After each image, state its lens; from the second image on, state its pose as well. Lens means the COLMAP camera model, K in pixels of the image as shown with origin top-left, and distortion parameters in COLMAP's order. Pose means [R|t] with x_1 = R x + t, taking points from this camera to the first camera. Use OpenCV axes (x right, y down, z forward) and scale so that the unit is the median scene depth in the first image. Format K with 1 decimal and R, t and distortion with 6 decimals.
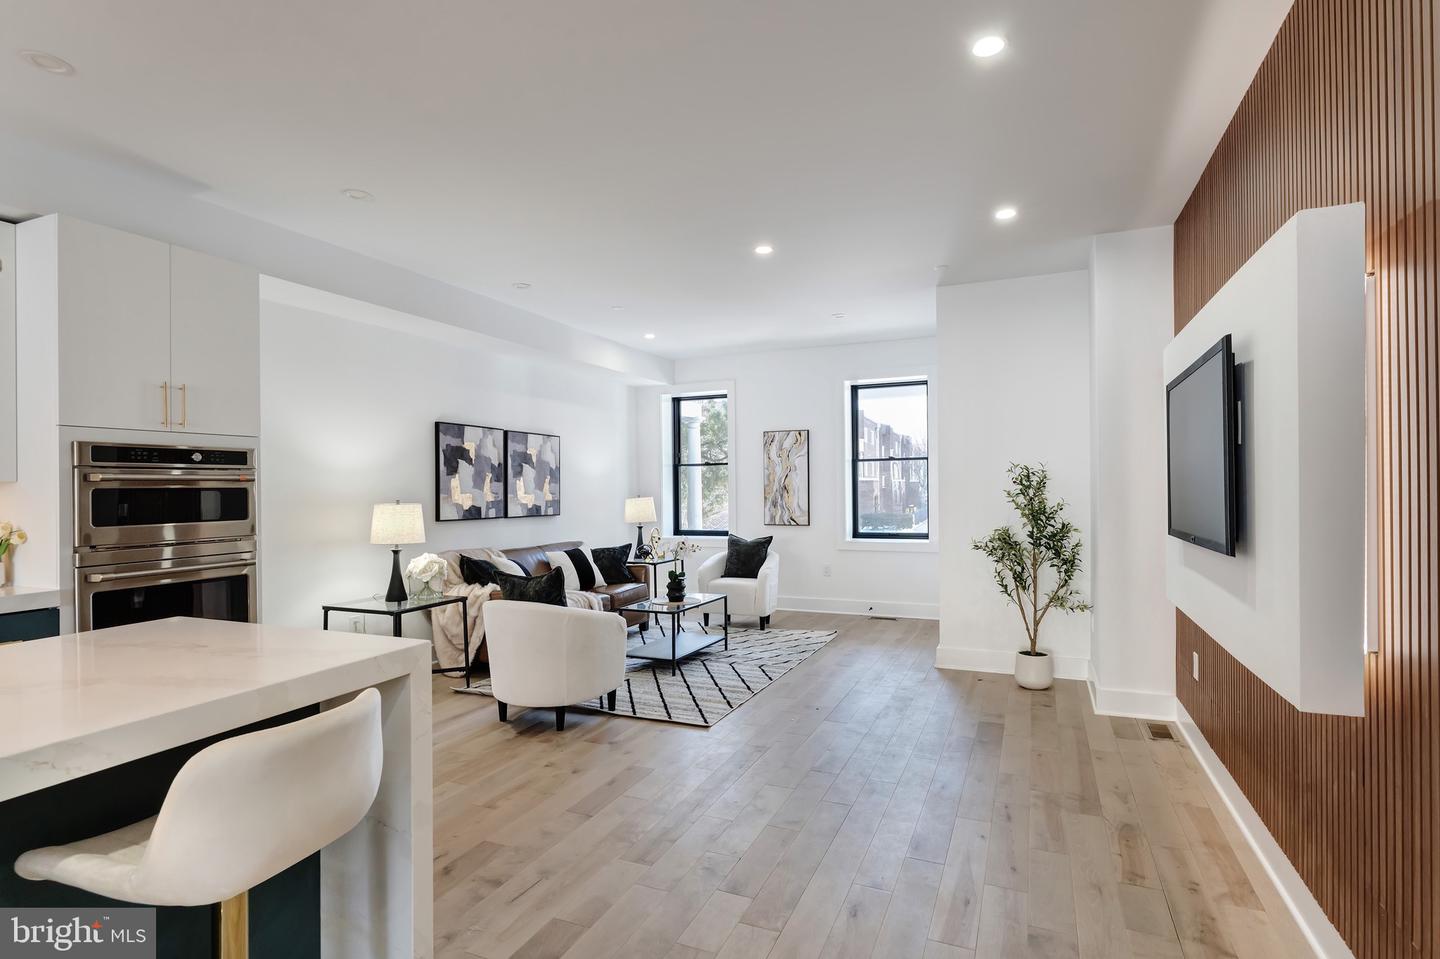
lens RADIAL K [[717.6, 0, 723.4], [0, 717.6, 479.9], [0, 0, 1]] dist [-0.006559, -0.002943]
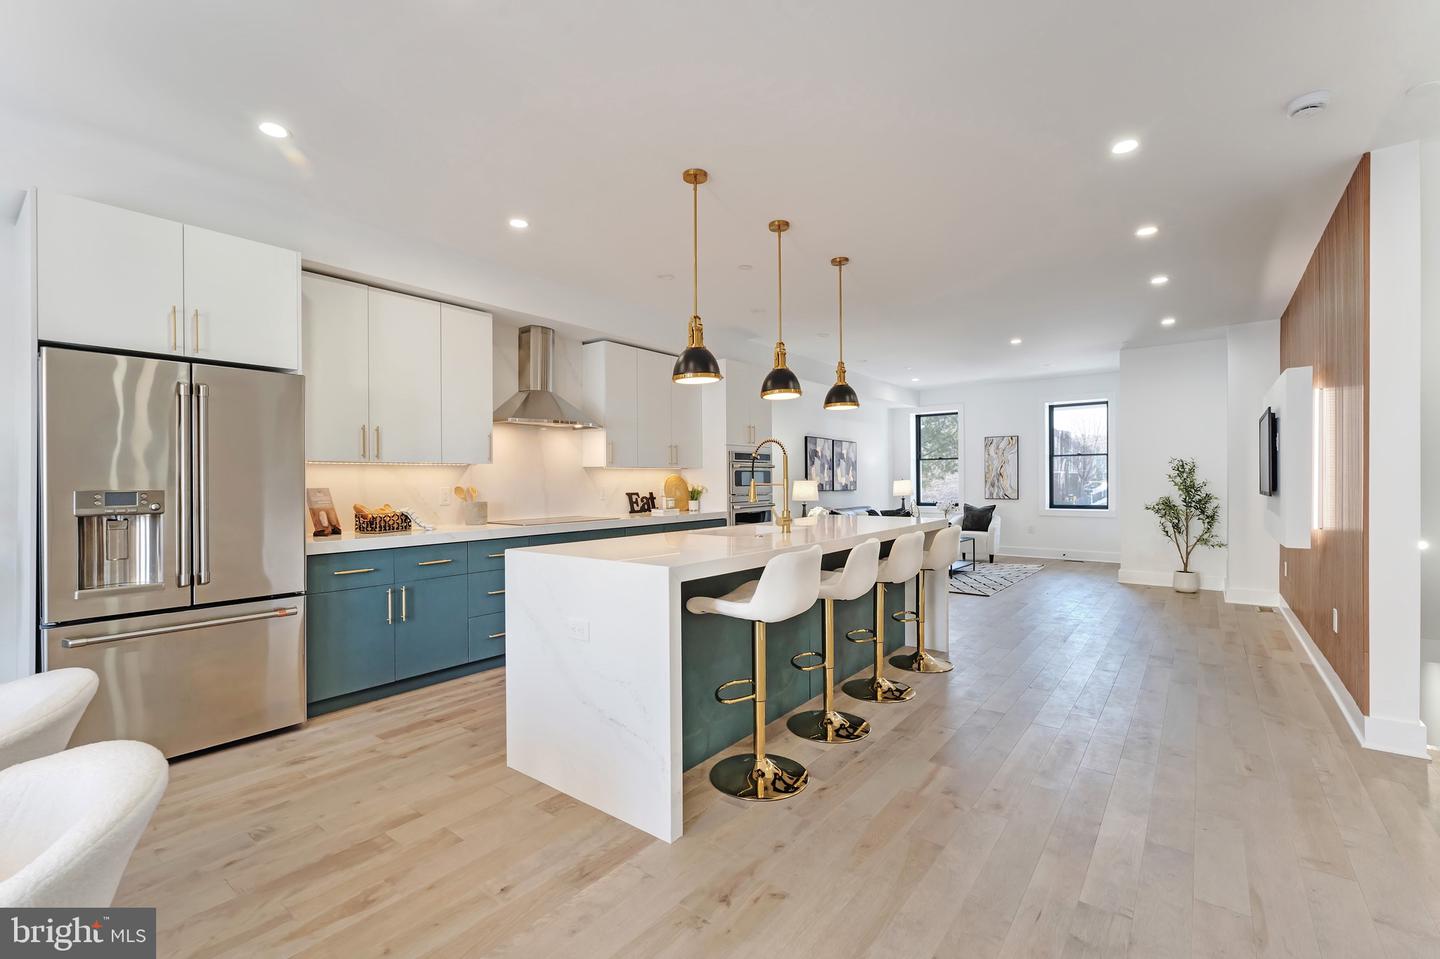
lens RADIAL K [[616.7, 0, 724.7], [0, 616.7, 480.0], [0, 0, 1]] dist [-0.003103, -0.000436]
pose [[0.968242, 0.004258, -0.249978, -0.244153], [-0.001017, 0.999914, 0.013093, 0.010660], [0.250012, -0.012423, 0.968163, -0.640885]]
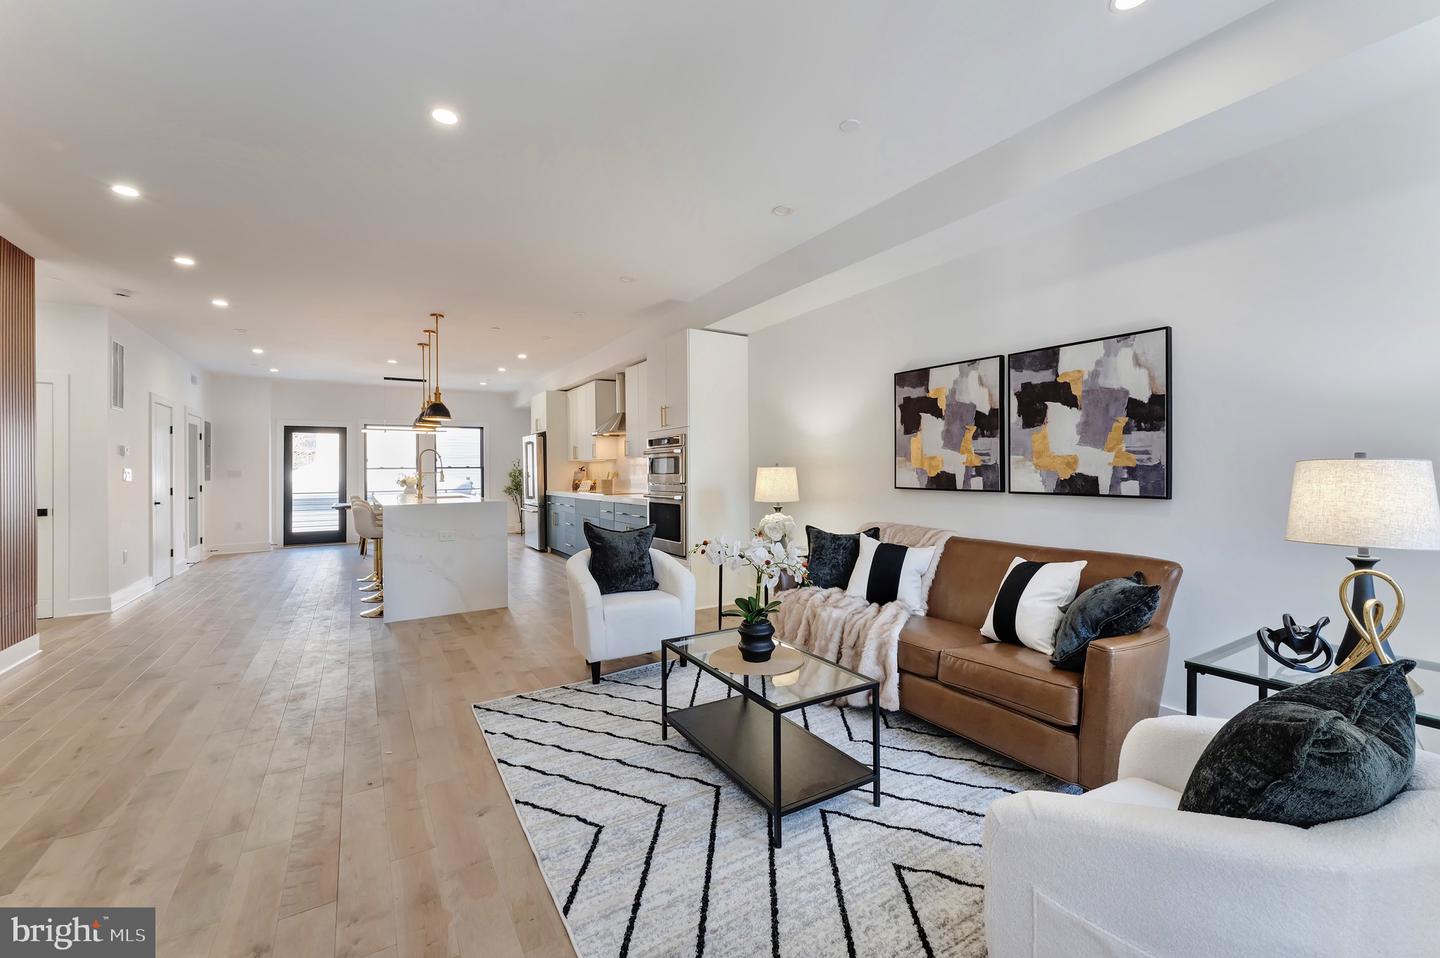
lens RADIAL K [[587.3, 0, 749.0], [0, 587.3, 469.6], [0, 0, 1]] dist [-0.004245, -0.001386]
pose [[-0.544983, 0.019657, -0.838217, 0.349309], [0.027902, 0.999597, 0.005301, 0.030888], [0.837983, -0.020499, -0.545312, 1.433424]]
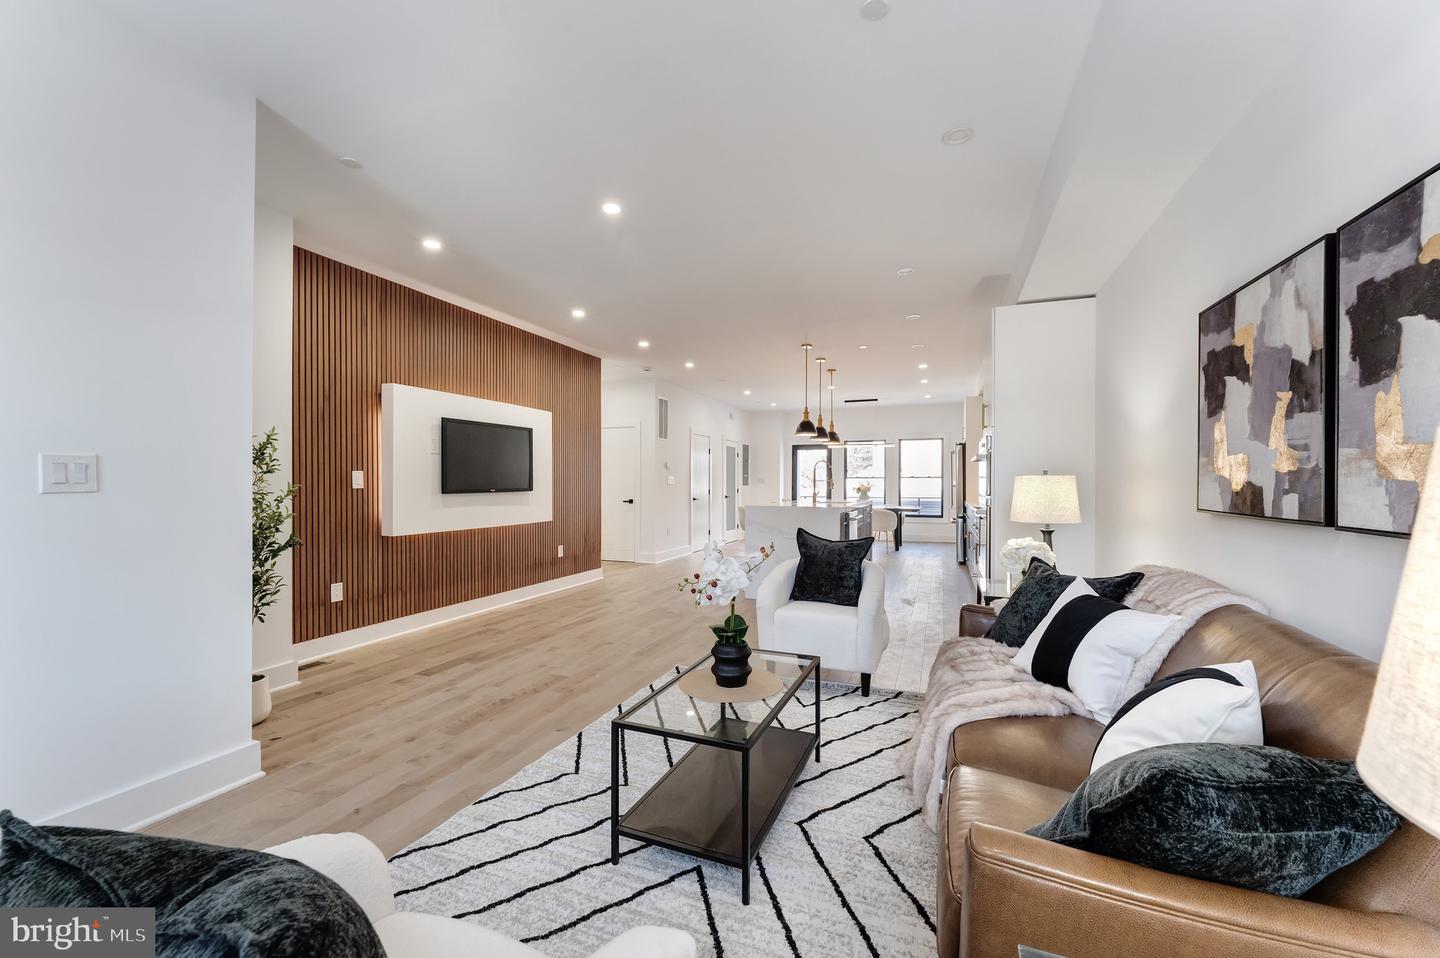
lens RADIAL K [[587.3, 0, 712.6], [0, 587.3, 481.5], [0, 0, 1]] dist [-0.004245, -0.001386]
pose [[-0.999641, 0.010215, -0.024780, -0.050563], [0.010592, 0.999829, -0.015127, 0.045725], [0.024621, -0.015384, -0.999578, 1.620436]]
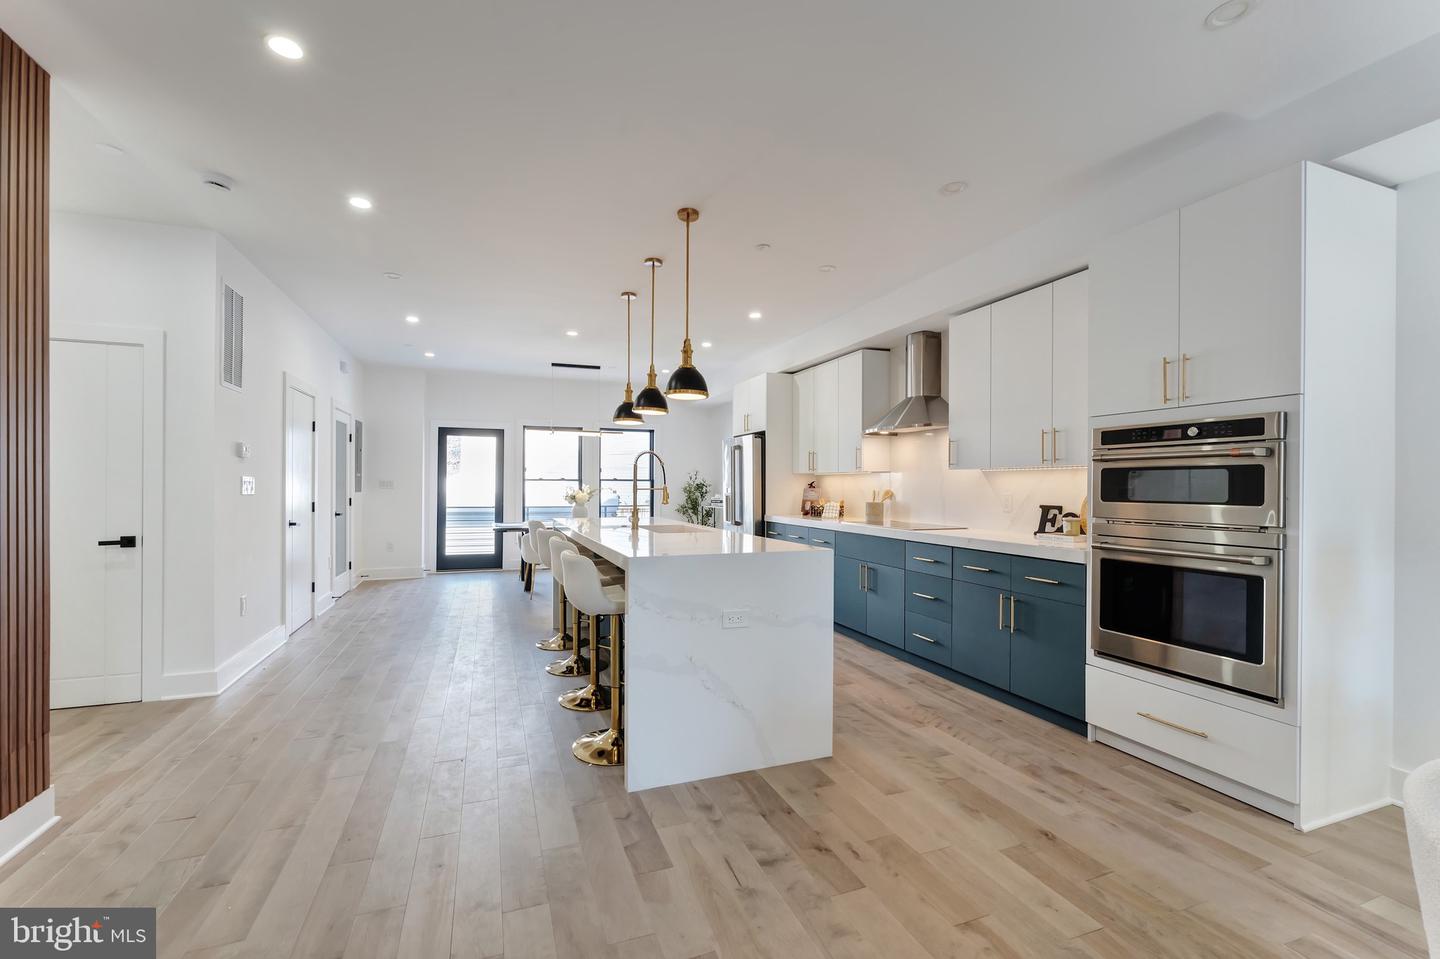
lens RADIAL K [[616.7, 0, 718.5], [0, 616.7, 487.6], [0, 0, 1]] dist [-0.003103, -0.000436]
pose [[-0.723998, 0.013438, -0.689671, 0.158393], [0.012671, 0.999901, 0.006181, 0.017923], [0.689685, -0.004264, -0.724097, 0.794679]]
